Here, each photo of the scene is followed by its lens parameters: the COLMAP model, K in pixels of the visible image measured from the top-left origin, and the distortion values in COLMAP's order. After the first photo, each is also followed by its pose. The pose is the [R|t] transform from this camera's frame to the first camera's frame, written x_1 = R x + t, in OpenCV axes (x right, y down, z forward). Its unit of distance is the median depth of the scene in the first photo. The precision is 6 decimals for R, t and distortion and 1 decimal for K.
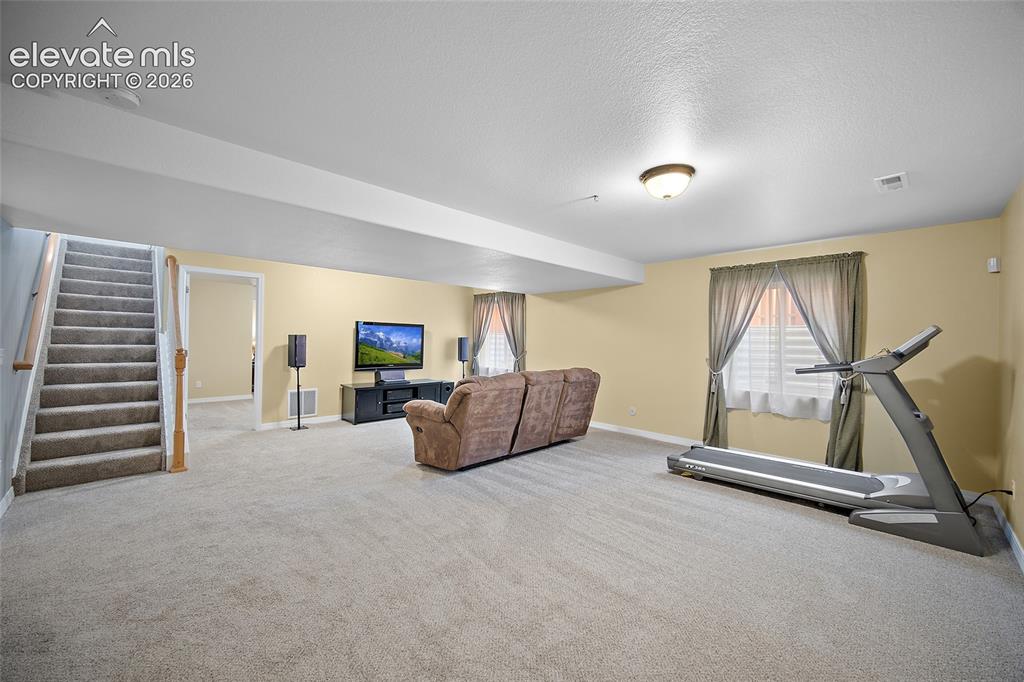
lens RADIAL K [[407.1, 0, 512.0], [0, 407.1, 341.0], [0, 0, 1]] dist [-0.000566, 0.000055]
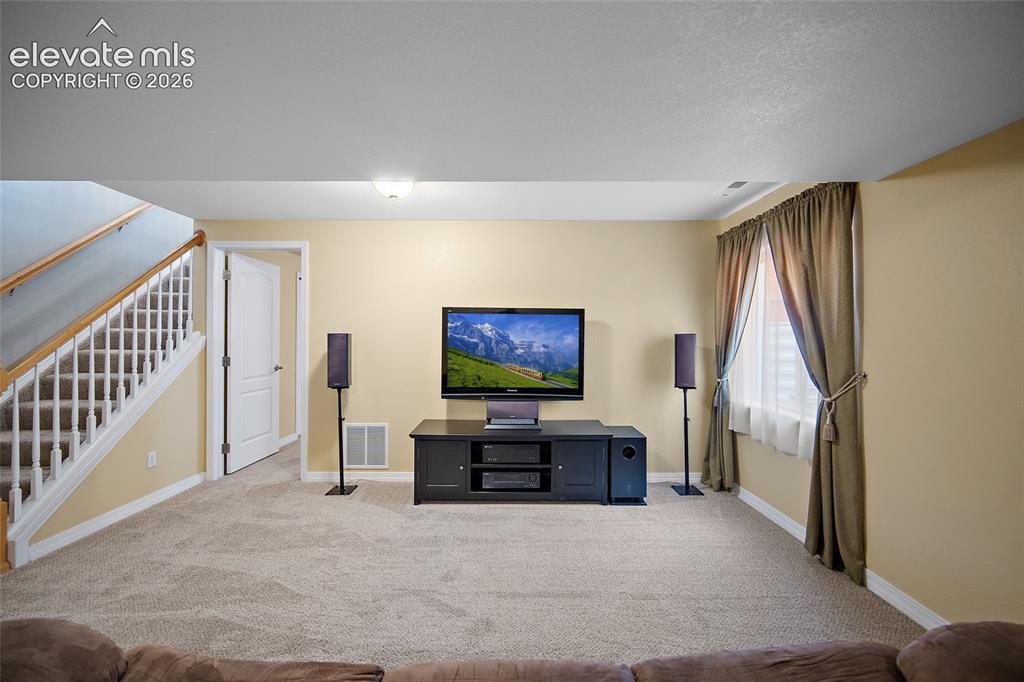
lens RADIAL K [[407.1, 0, 512.0], [0, 407.1, 341.0], [0, 0, 1]] dist [-0.000566, 0.000055]
pose [[0.714563, -0.010401, -0.699494, 0.060472], [0.004798, 0.999939, -0.009966, 0.002411], [0.699555, 0.003765, 0.714569, 0.612576]]
